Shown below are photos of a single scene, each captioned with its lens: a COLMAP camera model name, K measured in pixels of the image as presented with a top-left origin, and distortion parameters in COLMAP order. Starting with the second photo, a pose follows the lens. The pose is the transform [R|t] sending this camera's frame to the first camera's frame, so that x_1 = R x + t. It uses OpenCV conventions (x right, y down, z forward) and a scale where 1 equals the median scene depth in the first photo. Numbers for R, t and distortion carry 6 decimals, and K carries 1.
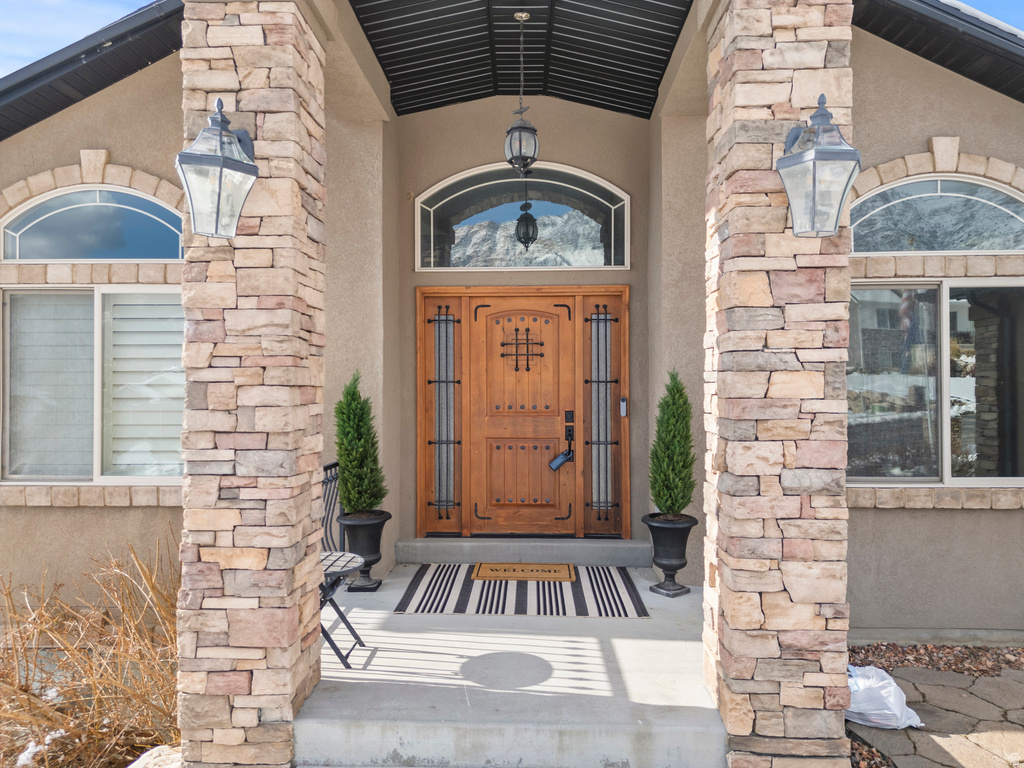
lens RADIAL K [[715.5, 0, 512.0], [0, 715.5, 384.0], [0, 0, 1]] dist [0.063822, -0.048932]
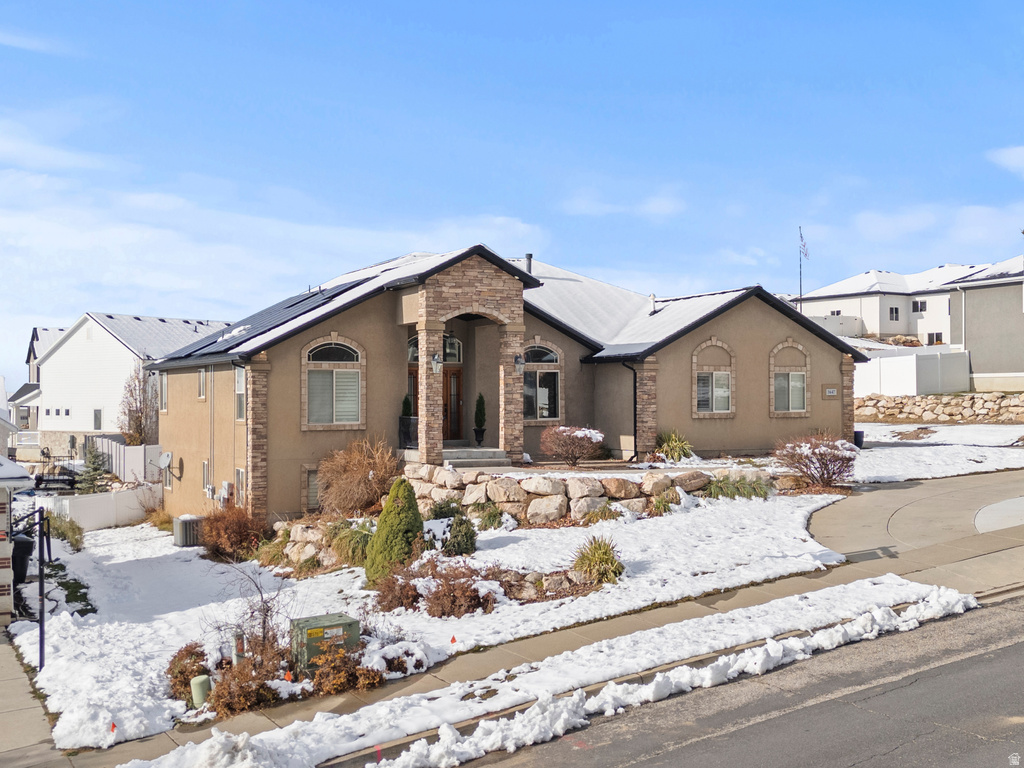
lens RADIAL K [[1198.6, 0, 512.0], [0, 1198.6, 384.0], [0, 0, 1]] dist [0.183801, -0.477457]
pose [[0.878423, 0.001261, 0.477883, -2.773975], [0.001991, 0.999978, -0.006298, -0.022321], [-0.477880, 0.006484, 0.878401, -4.885996]]
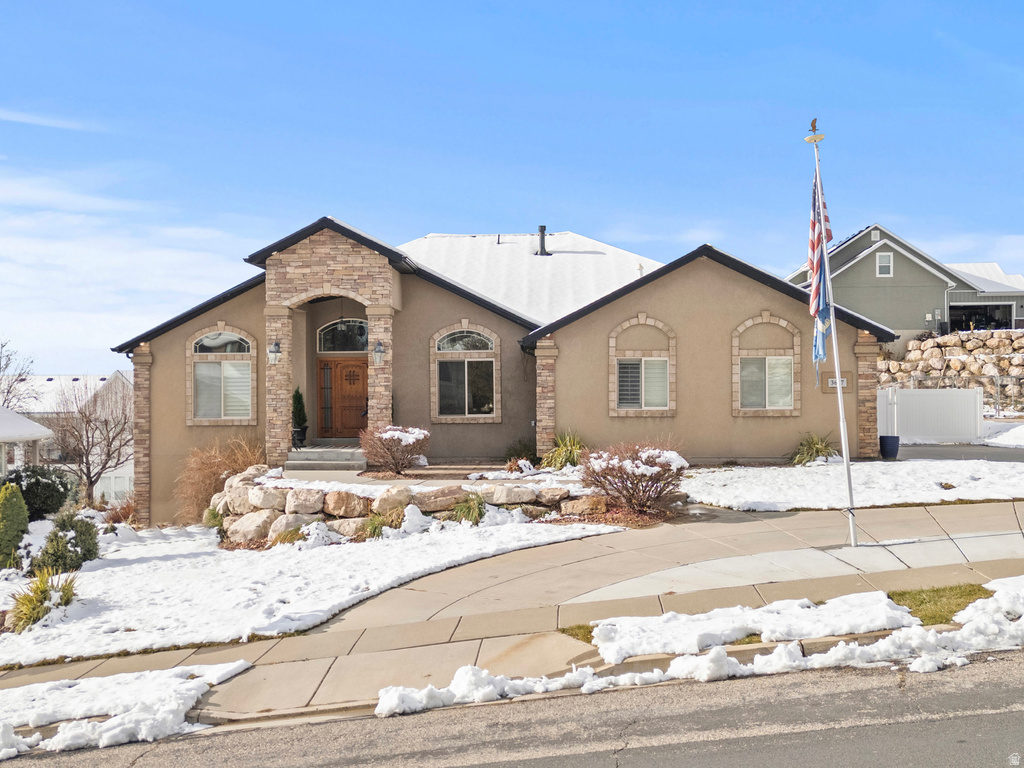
lens RADIAL K [[1093.3, 0, 512.0], [0, 1093.3, 384.0], [0, 0, 1]] dist [0.140623, -0.282906]
pose [[0.999841, -0.006086, -0.016737, 0.915340], [0.006086, 0.999981, -0.000013, -0.018699], [0.016737, -0.000089, 0.999860, -4.342847]]
